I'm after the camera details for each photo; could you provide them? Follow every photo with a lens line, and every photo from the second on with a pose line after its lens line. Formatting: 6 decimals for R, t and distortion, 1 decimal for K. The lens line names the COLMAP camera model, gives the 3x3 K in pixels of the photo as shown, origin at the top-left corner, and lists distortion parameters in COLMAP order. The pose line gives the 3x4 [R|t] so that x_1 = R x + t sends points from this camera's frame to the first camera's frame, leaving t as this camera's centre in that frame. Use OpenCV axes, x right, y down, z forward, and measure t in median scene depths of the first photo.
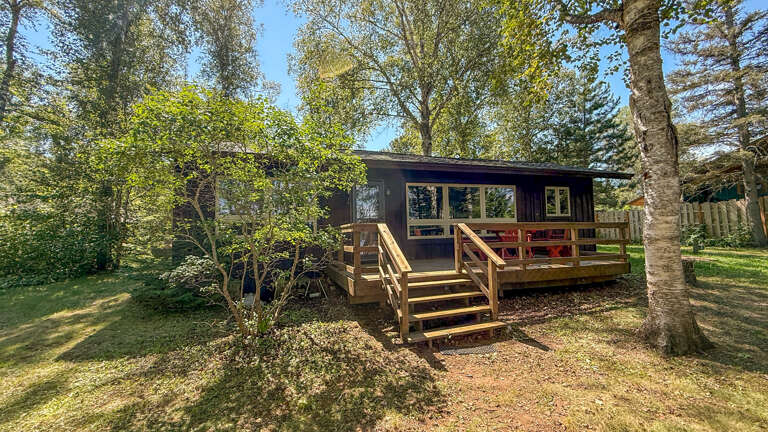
lens RADIAL K [[327.5, 0, 384.0], [0, 327.5, 216.0], [0, 0, 1]] dist [-0.001638, 0.000194]
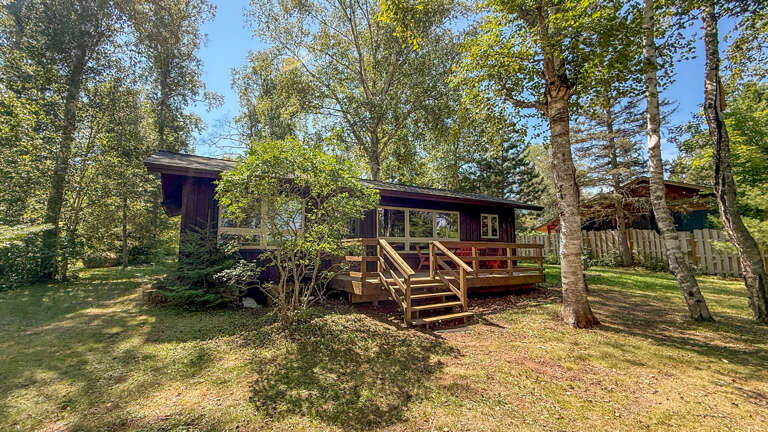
lens RADIAL K [[309.9, 0, 384.0], [0, 309.9, 216.0], [0, 0, 1]] dist [0.000149, 0.000012]
pose [[0.981475, 0.044986, 0.186235, -0.109230], [-0.034365, 0.997614, -0.059871, 0.001422], [-0.188484, 0.052362, 0.980679, -0.103276]]
